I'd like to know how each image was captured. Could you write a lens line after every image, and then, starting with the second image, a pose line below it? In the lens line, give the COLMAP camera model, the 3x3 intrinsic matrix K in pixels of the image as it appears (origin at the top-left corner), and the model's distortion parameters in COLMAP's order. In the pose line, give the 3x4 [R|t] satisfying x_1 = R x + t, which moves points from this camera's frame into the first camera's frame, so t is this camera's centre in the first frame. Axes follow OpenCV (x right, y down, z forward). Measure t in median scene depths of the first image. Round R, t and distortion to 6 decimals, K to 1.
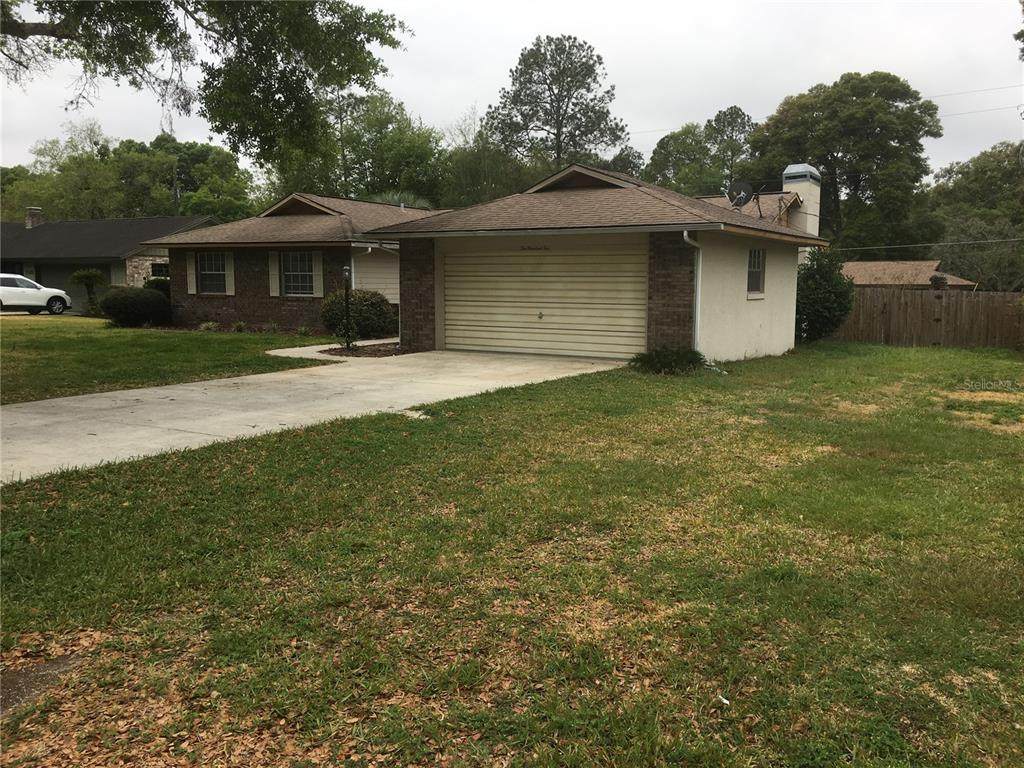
lens RADIAL K [[875.2, 0, 512.0], [0, 875.2, 378.8], [0, 0, 1]] dist [0.089563, -0.116407]
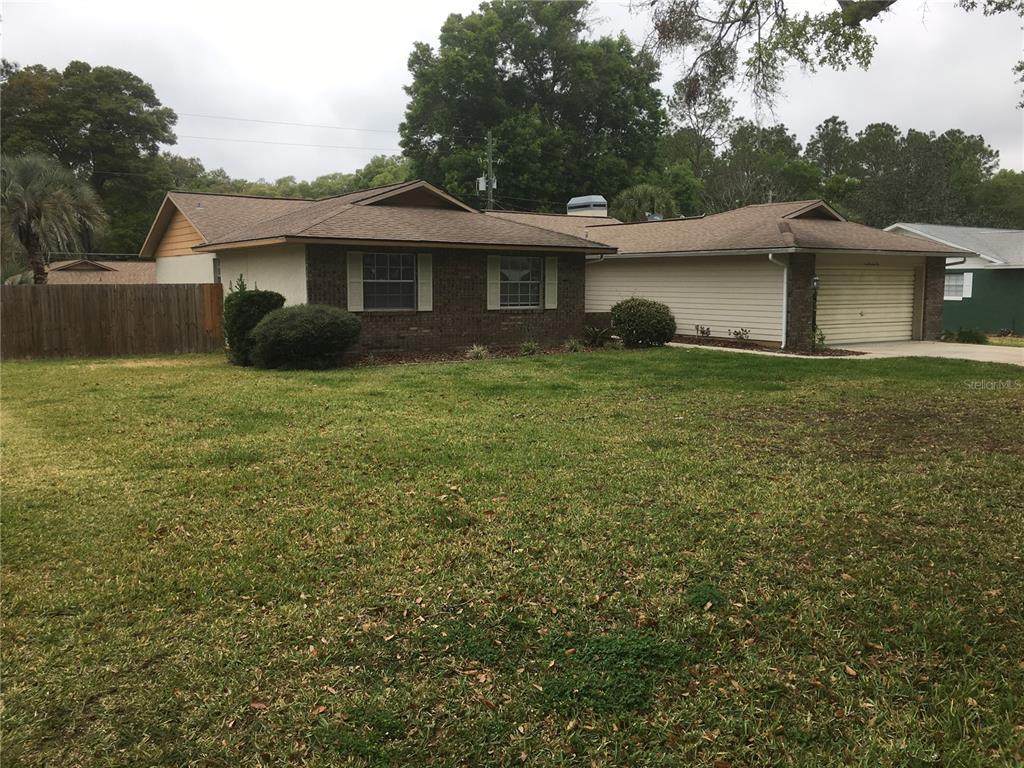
lens RADIAL K [[875.2, 0, 514.0], [0, 875.2, 384.7], [0, 0, 1]] dist [0.089563, -0.116407]
pose [[0.424748, -0.108407, 0.898797, -1.042442], [0.099894, 0.992354, 0.072484, -0.084731], [-0.899783, 0.058997, 0.432330, 0.656974]]
